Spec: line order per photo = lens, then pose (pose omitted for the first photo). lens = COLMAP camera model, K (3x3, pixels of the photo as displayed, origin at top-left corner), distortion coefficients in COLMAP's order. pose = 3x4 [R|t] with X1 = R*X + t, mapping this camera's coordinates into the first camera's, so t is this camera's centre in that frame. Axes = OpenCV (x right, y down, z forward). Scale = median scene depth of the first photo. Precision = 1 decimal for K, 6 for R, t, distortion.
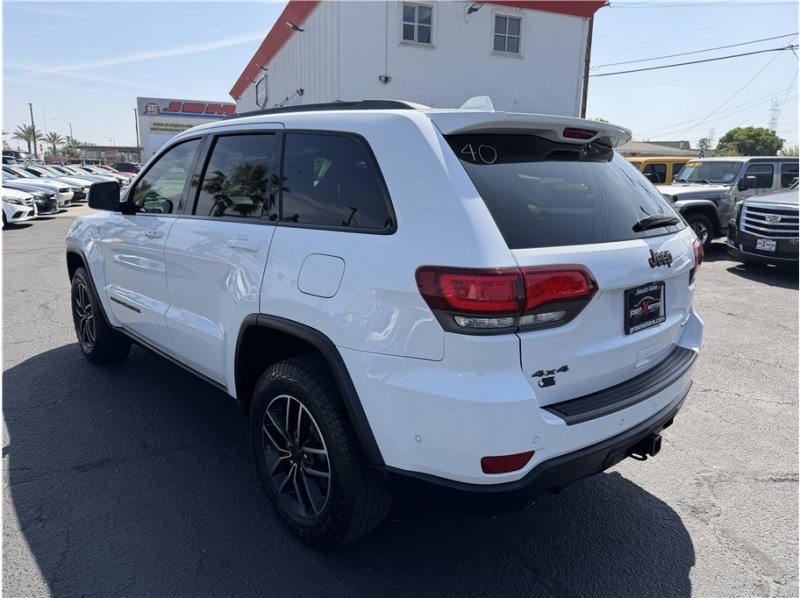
lens RADIAL K [[573.0, 0, 402.6], [0, 573.0, 300.7], [0, 0, 1]] dist [0.013143, -0.019507]
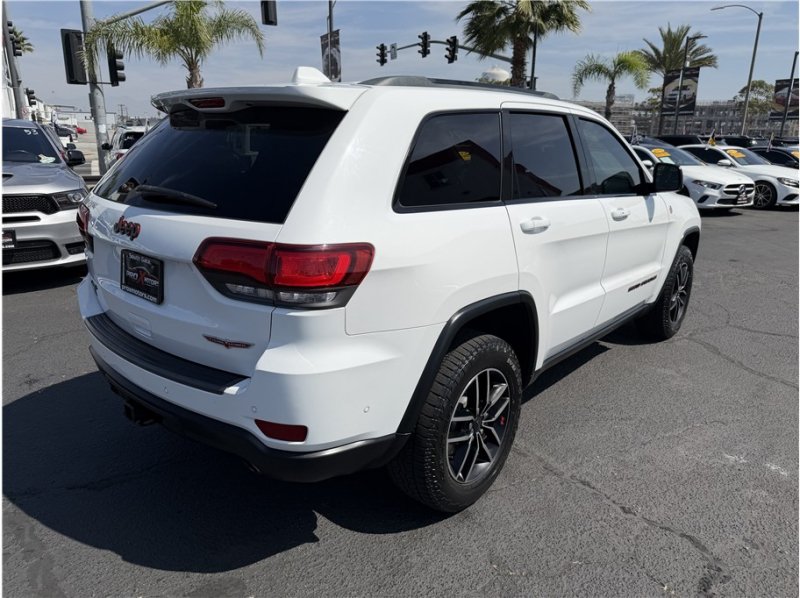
lens RADIAL K [[571.6, 0, 397.4], [0, 571.6, 303.1], [0, 0, 1]] dist [0.003763, -0.006193]
pose [[0.107005, 0.262201, -0.959062, 1.216628], [-0.232811, 0.944392, 0.232215, -0.236810], [0.966617, 0.198432, 0.162098, 1.081330]]
